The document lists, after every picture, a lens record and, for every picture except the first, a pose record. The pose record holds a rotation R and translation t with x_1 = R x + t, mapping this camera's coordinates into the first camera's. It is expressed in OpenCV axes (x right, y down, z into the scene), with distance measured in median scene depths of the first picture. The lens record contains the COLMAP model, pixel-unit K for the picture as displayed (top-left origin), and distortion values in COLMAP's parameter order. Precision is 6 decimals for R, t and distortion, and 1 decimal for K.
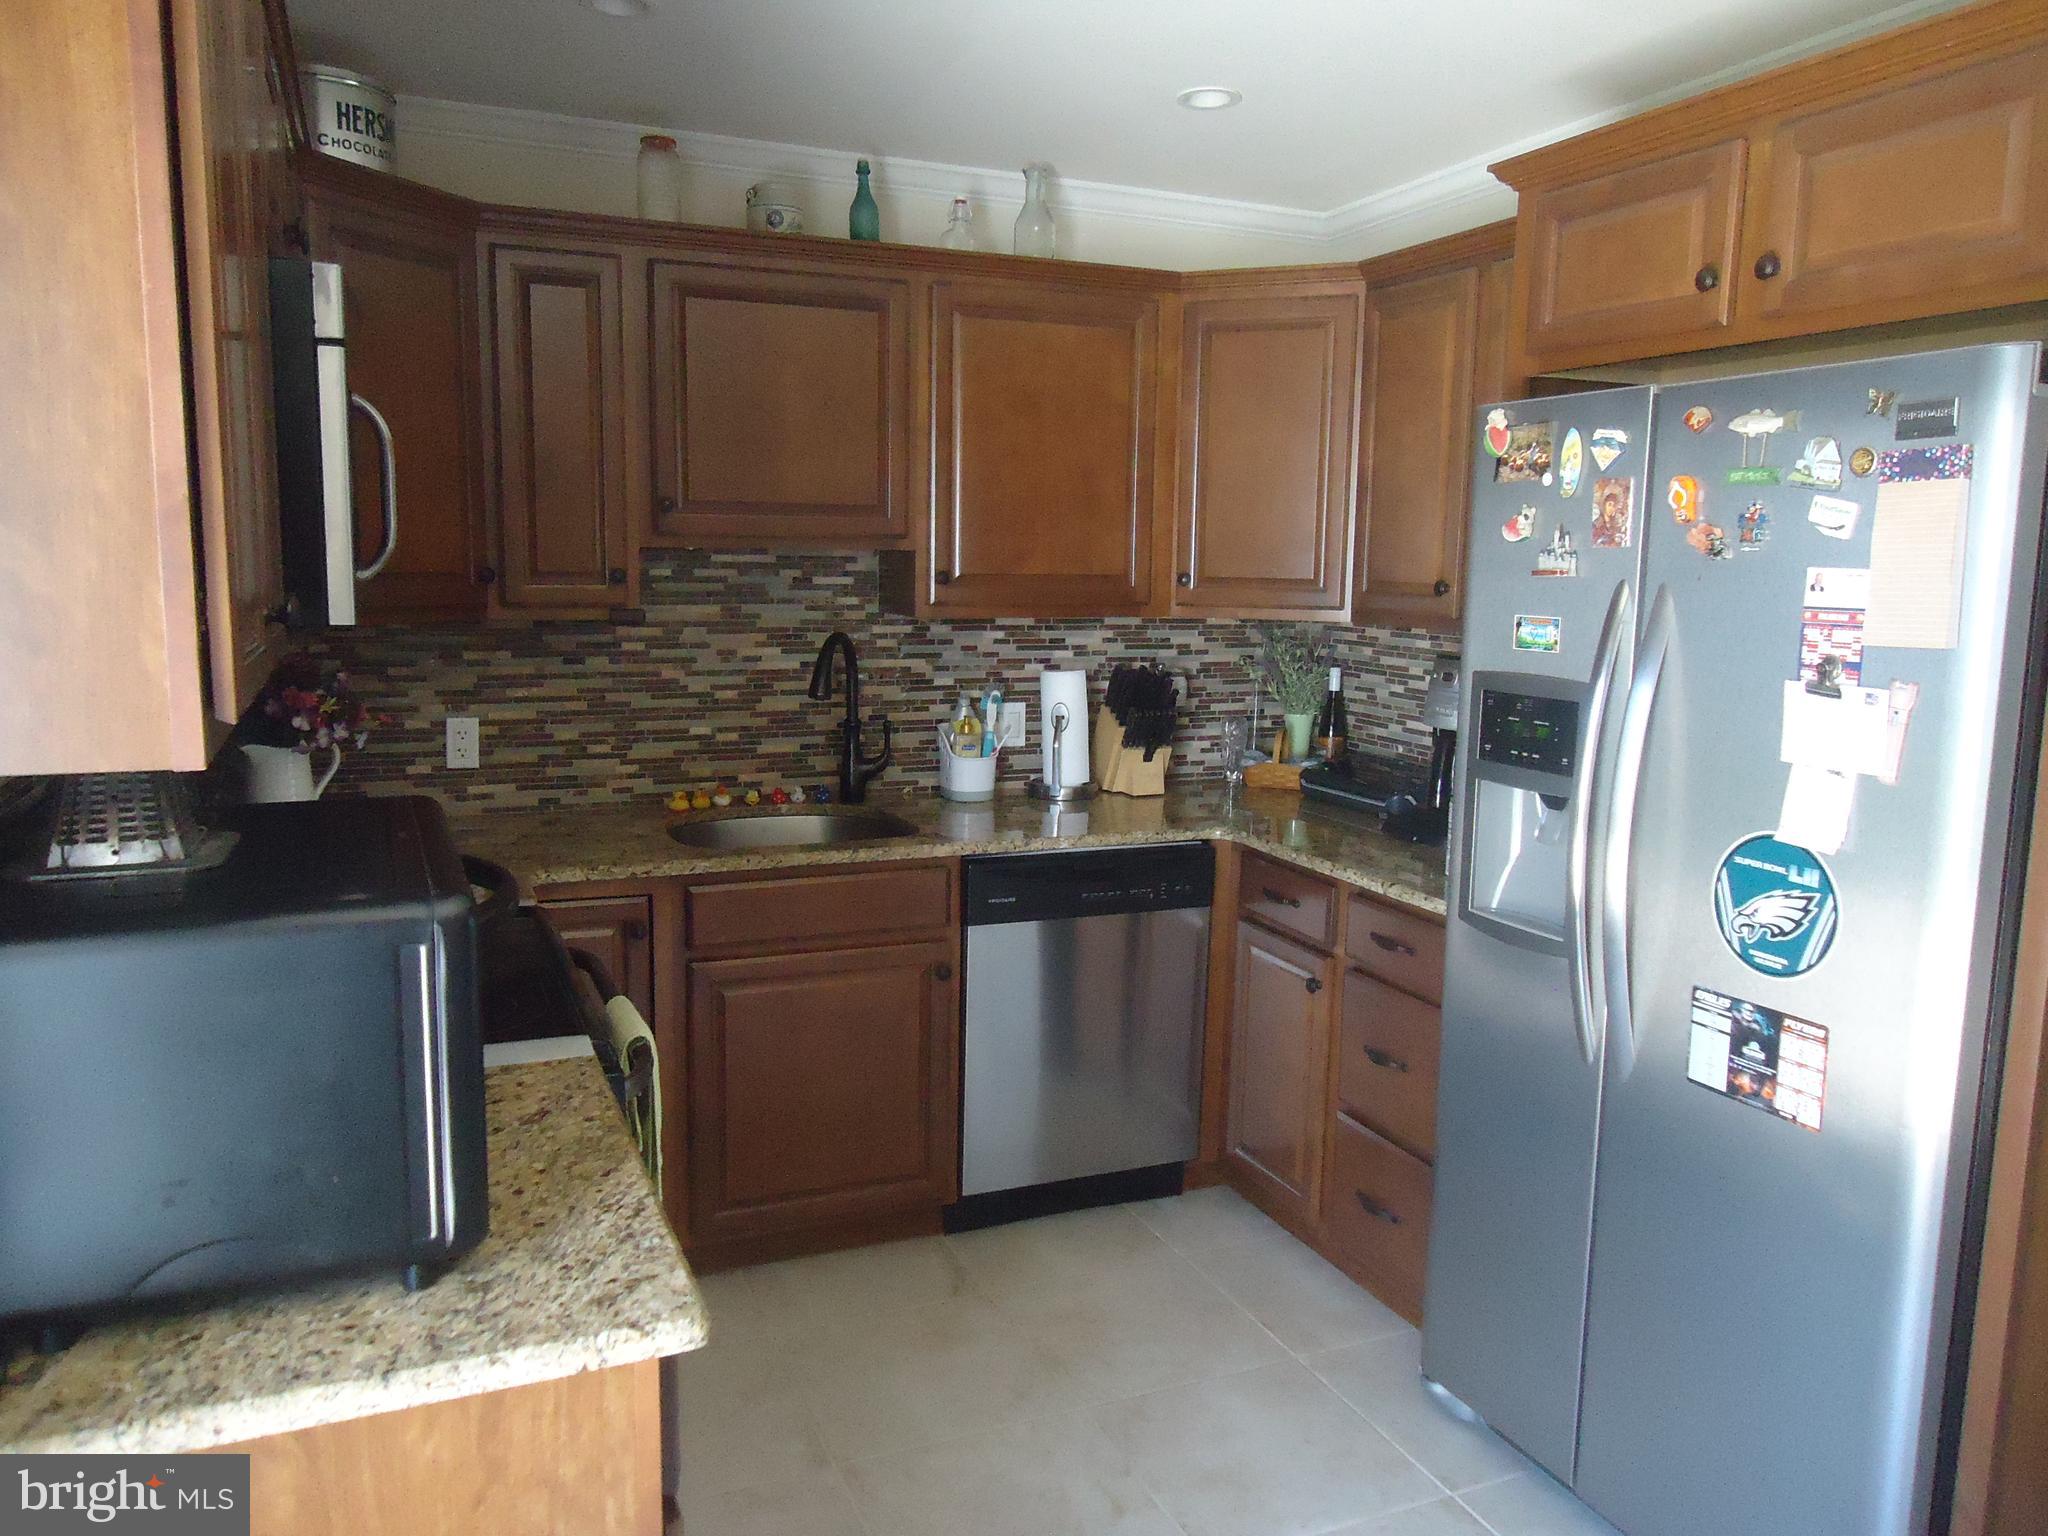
lens RADIAL K [[1492.0, 0, 1024.9], [0, 1492.0, 759.6], [0, 0, 1]] dist [-0.005918, 0.000476]
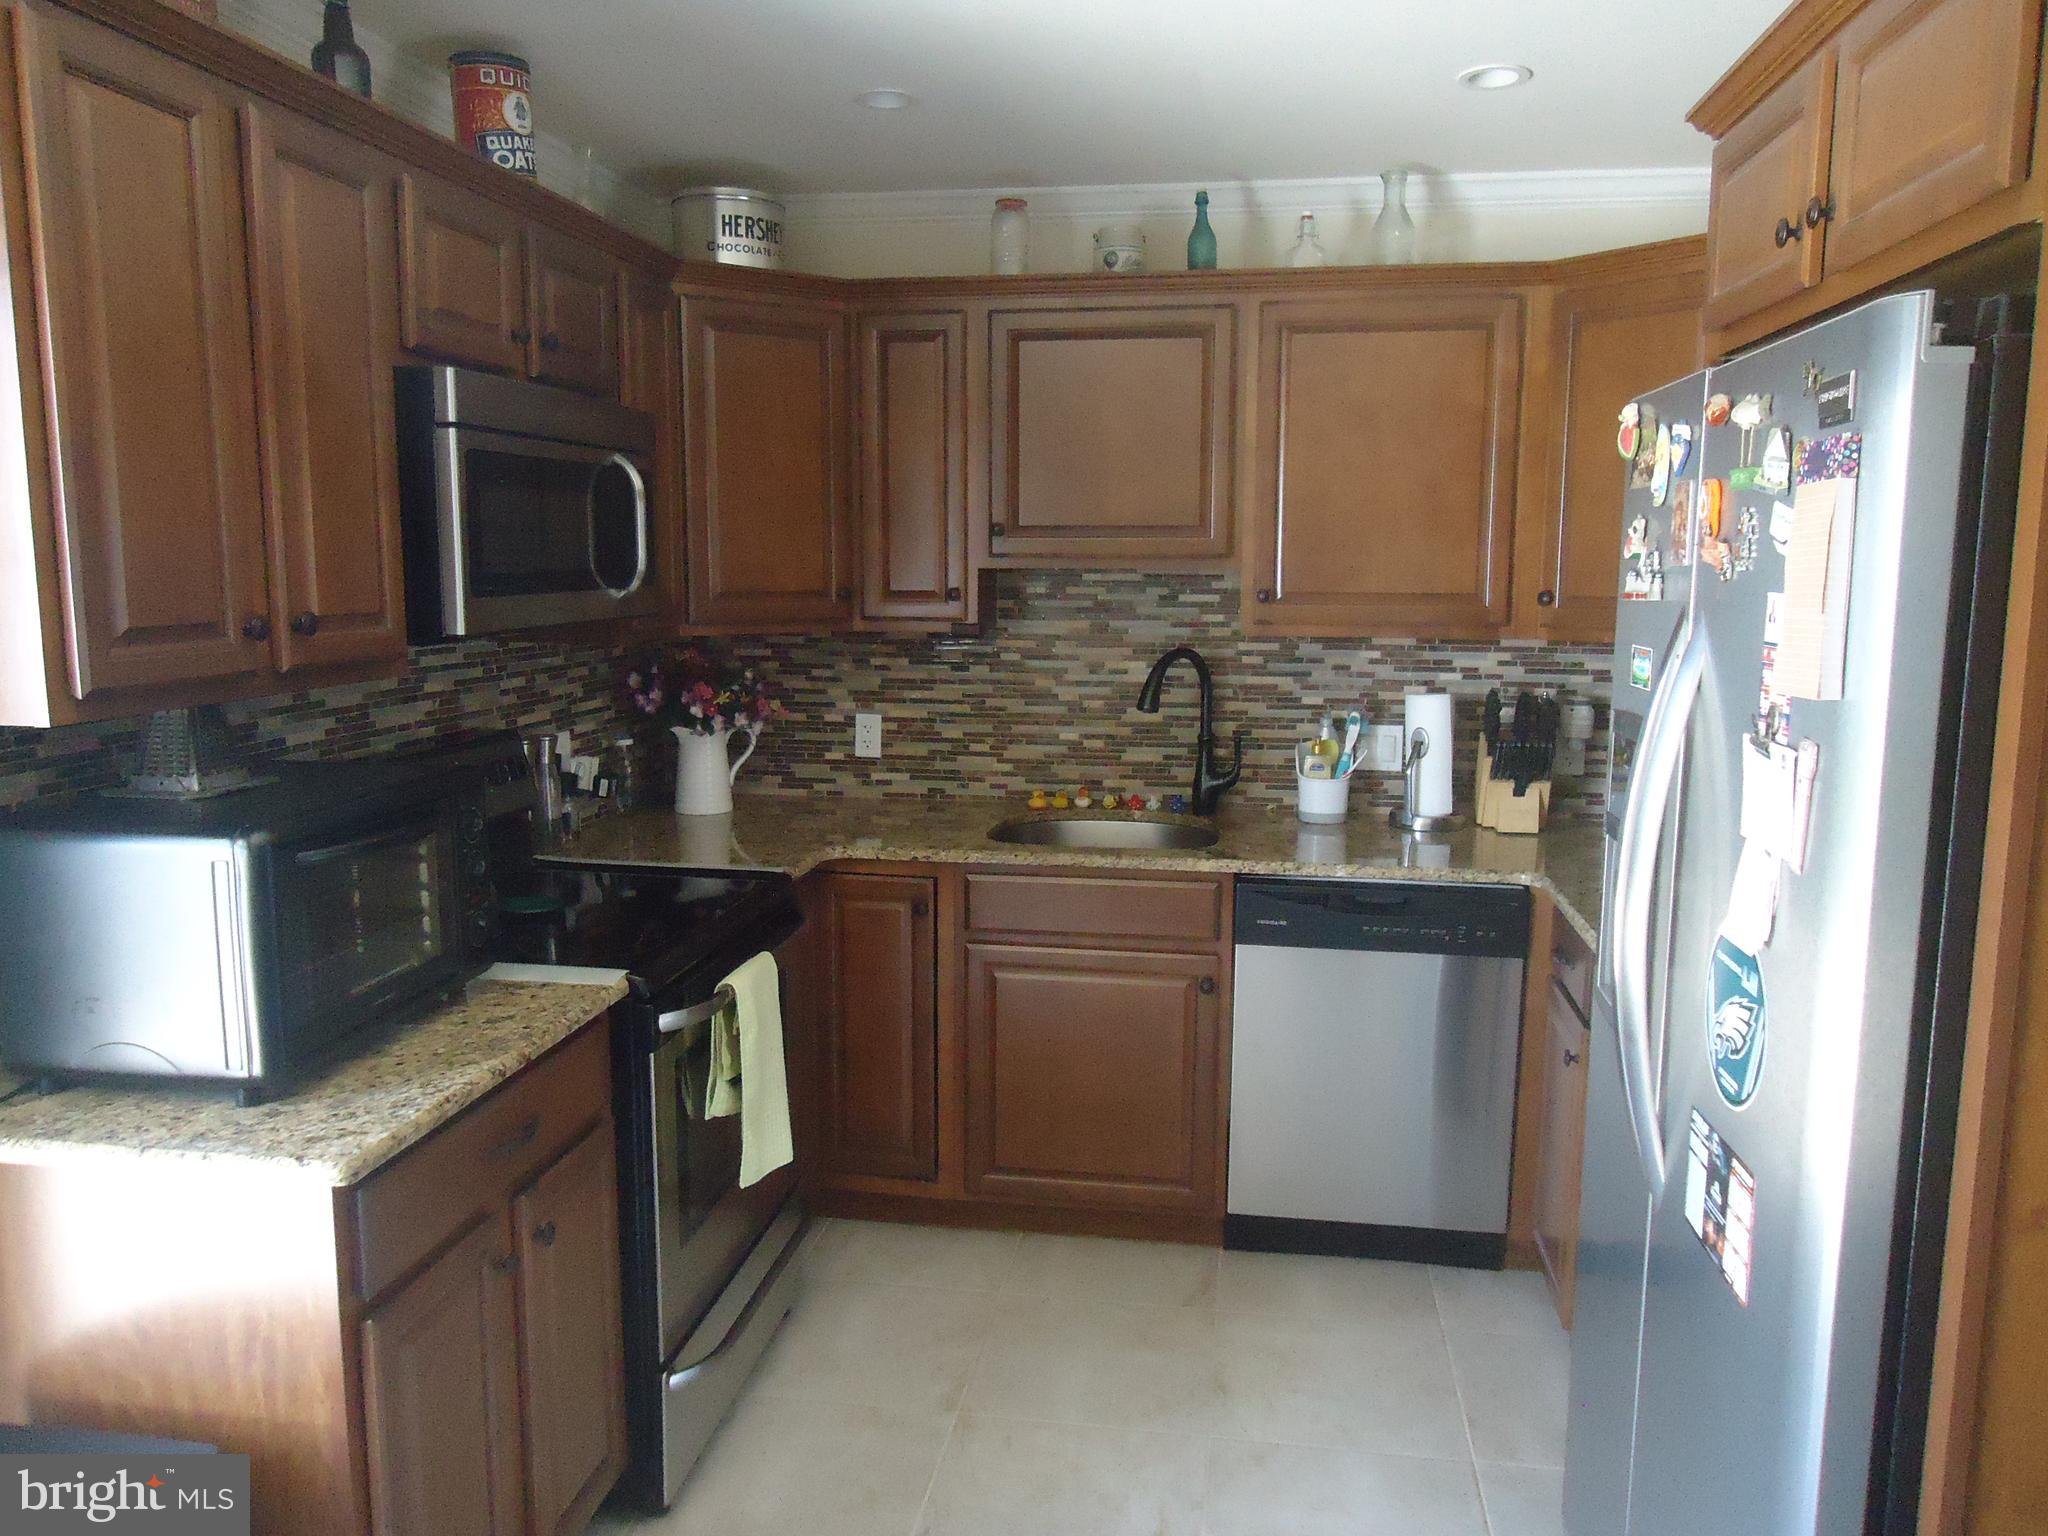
lens RADIAL K [[1492.0, 0, 1024.9], [0, 1492.0, 759.6], [0, 0, 1]] dist [-0.005918, 0.000476]
pose [[0.846368, 0.060922, -0.529103, 0.335250], [-0.064824, 0.997834, 0.011199, -0.012850], [0.528639, 0.024820, 0.848484, 0.065947]]
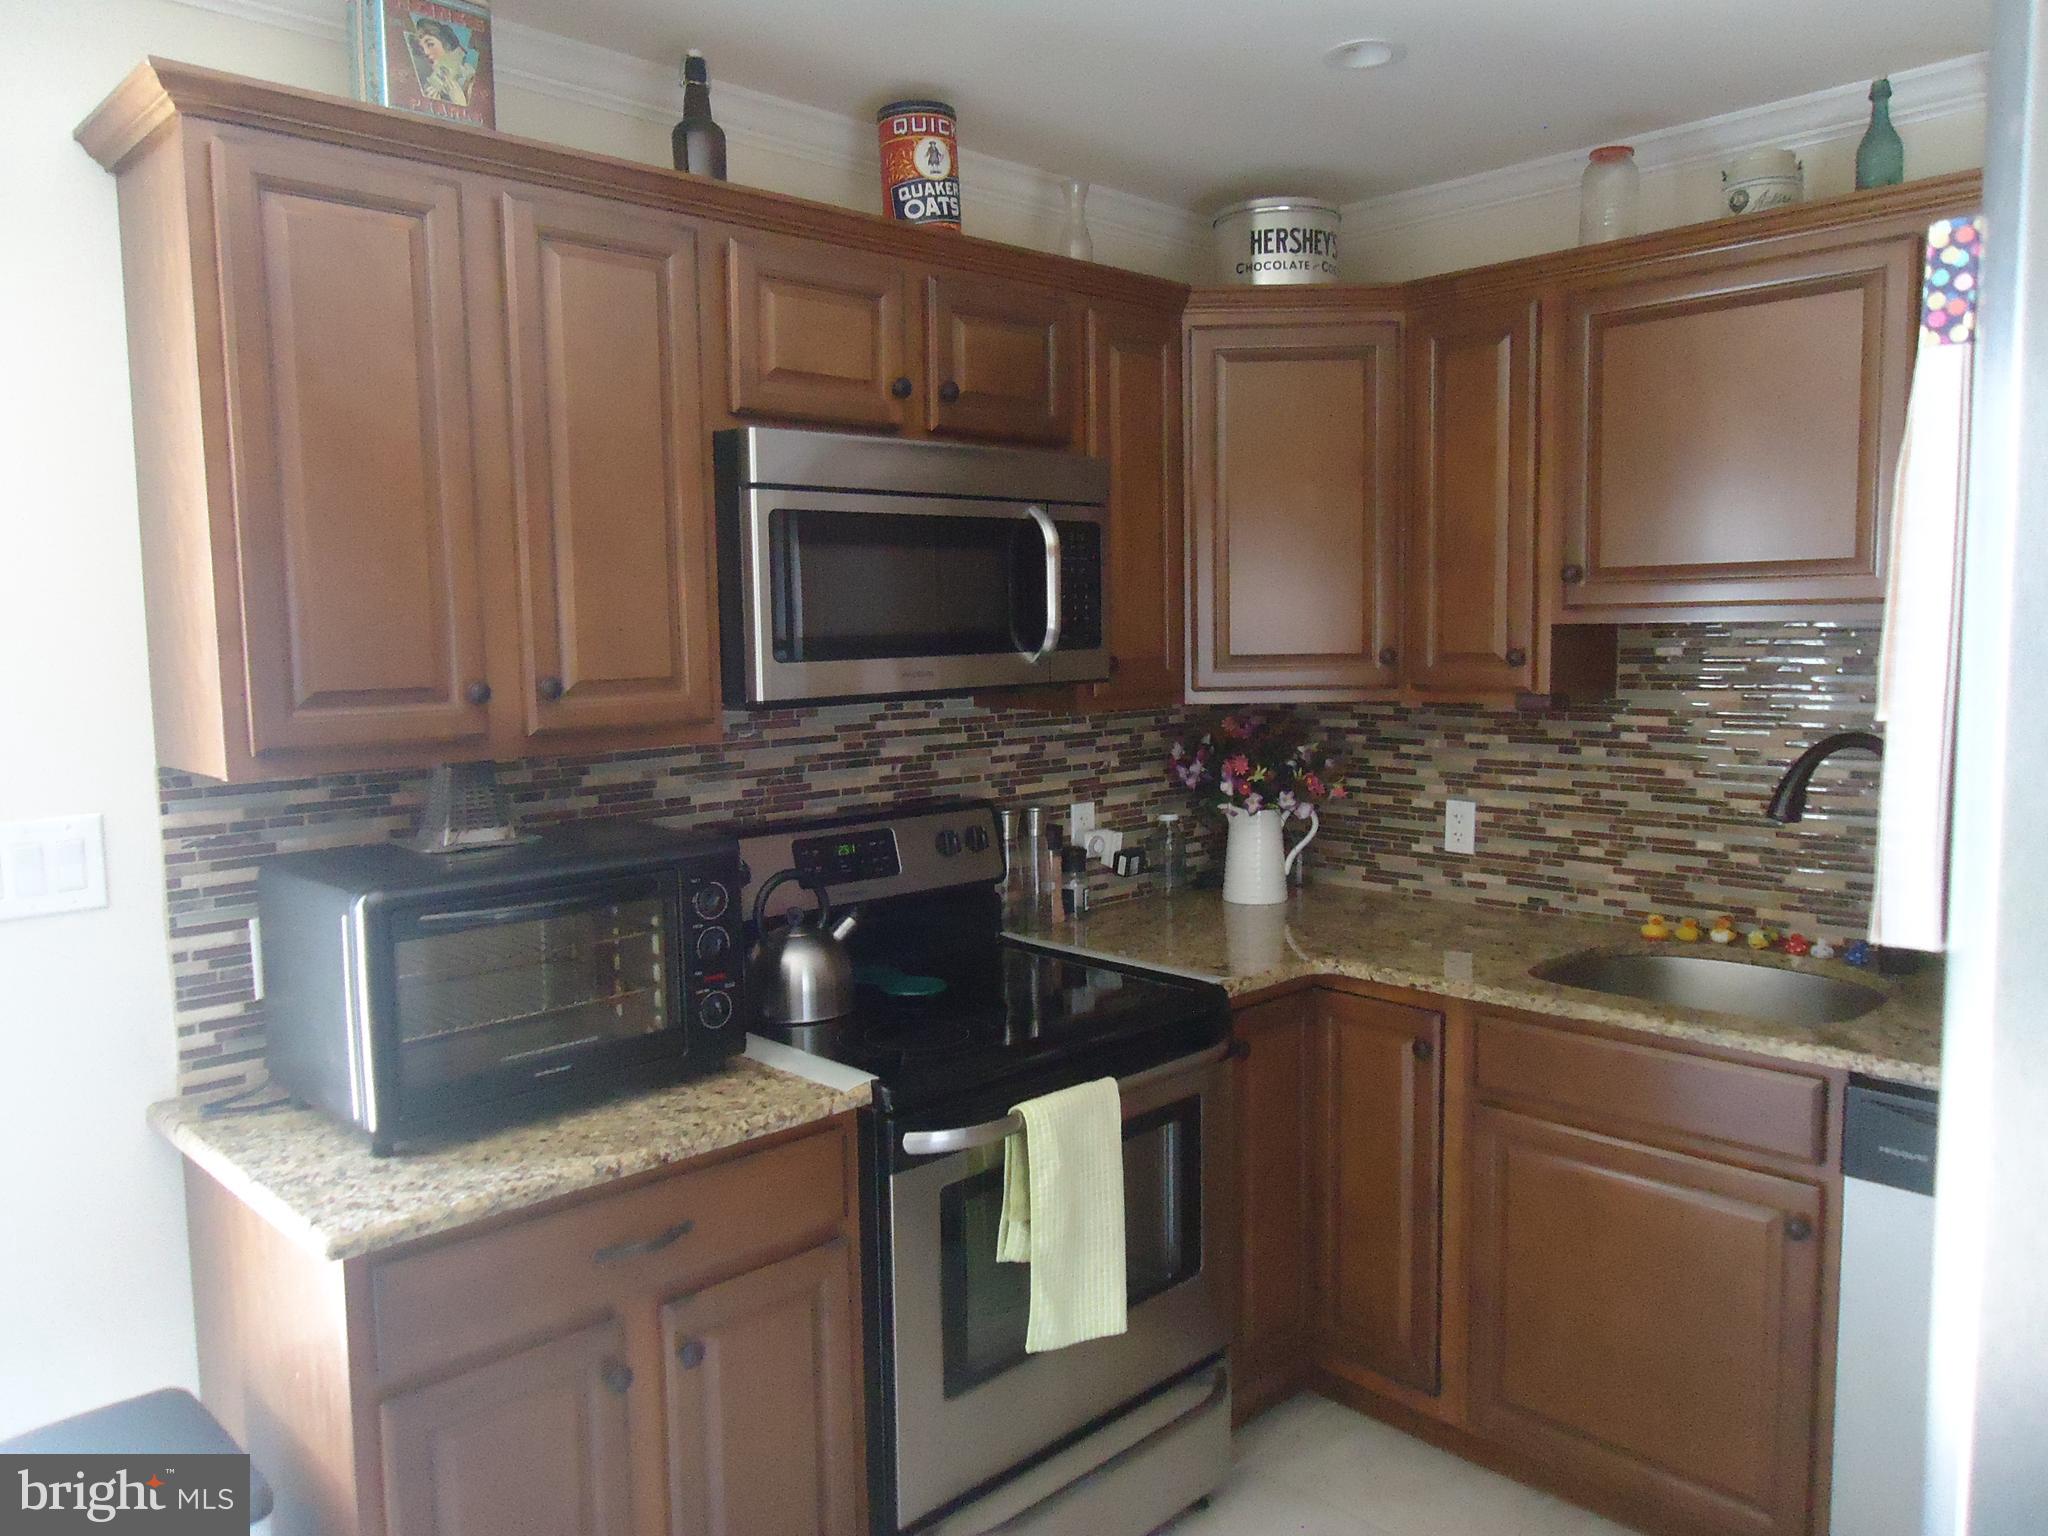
lens RADIAL K [[1492.0, 0, 1024.9], [0, 1492.0, 759.6], [0, 0, 1]] dist [-0.005918, 0.000476]
pose [[0.357077, 0.065220, -0.931795, 0.407395], [-0.108217, 0.993731, 0.028084, -0.049239], [0.927785, 0.090808, 0.361896, 0.364378]]
